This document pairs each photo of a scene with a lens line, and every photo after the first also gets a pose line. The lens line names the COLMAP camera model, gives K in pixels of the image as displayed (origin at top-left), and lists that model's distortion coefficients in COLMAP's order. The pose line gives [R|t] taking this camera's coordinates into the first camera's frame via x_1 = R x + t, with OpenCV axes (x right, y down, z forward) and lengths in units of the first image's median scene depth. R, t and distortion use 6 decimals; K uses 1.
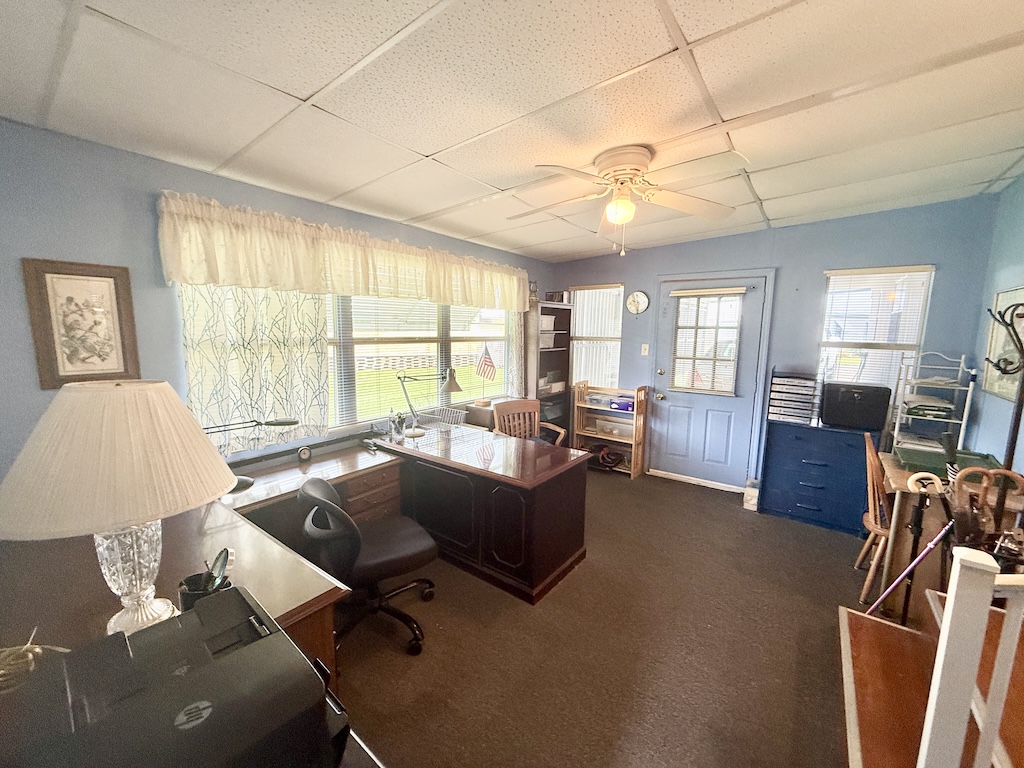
lens RADIAL K [[409.5, 0, 506.3], [0, 409.5, 386.3], [0, 0, 1]] dist [-0.000734, -0.000337]
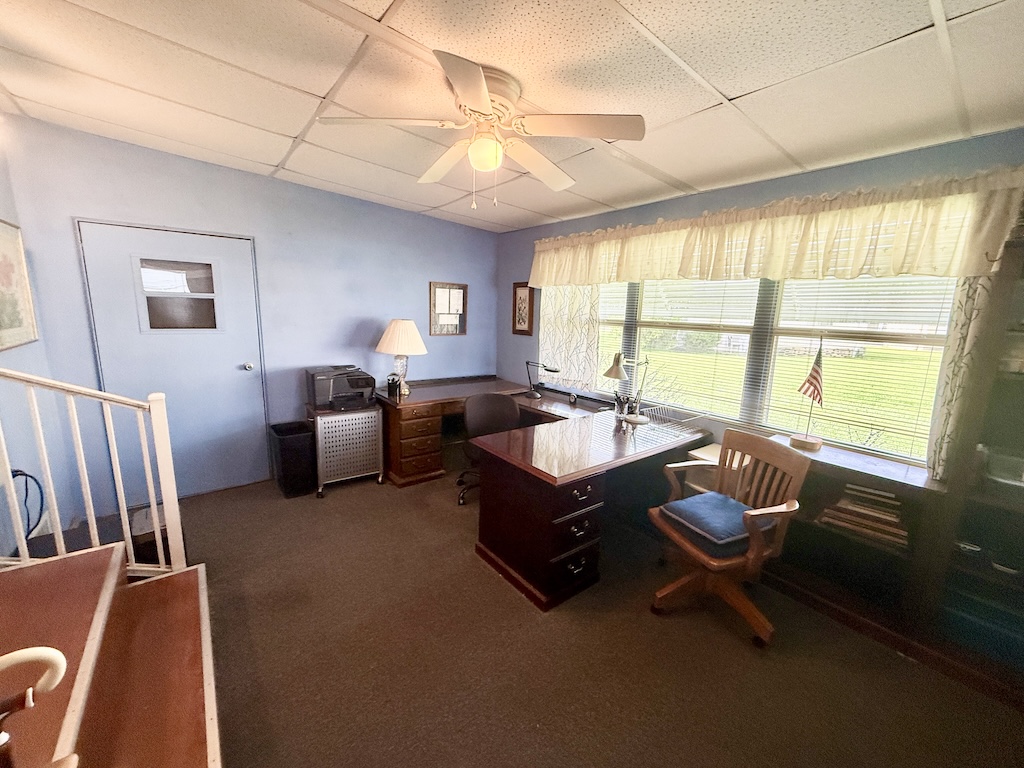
lens RADIAL K [[409.5, 0, 516.0], [0, 409.5, 386.8], [0, 0, 1]] dist [-0.000734, -0.000337]
pose [[-0.245492, 0.167080, -0.954892, 0.999980], [-0.160389, 0.964459, 0.209988, -0.156858], [0.956038, 0.204705, -0.209969, 1.192051]]
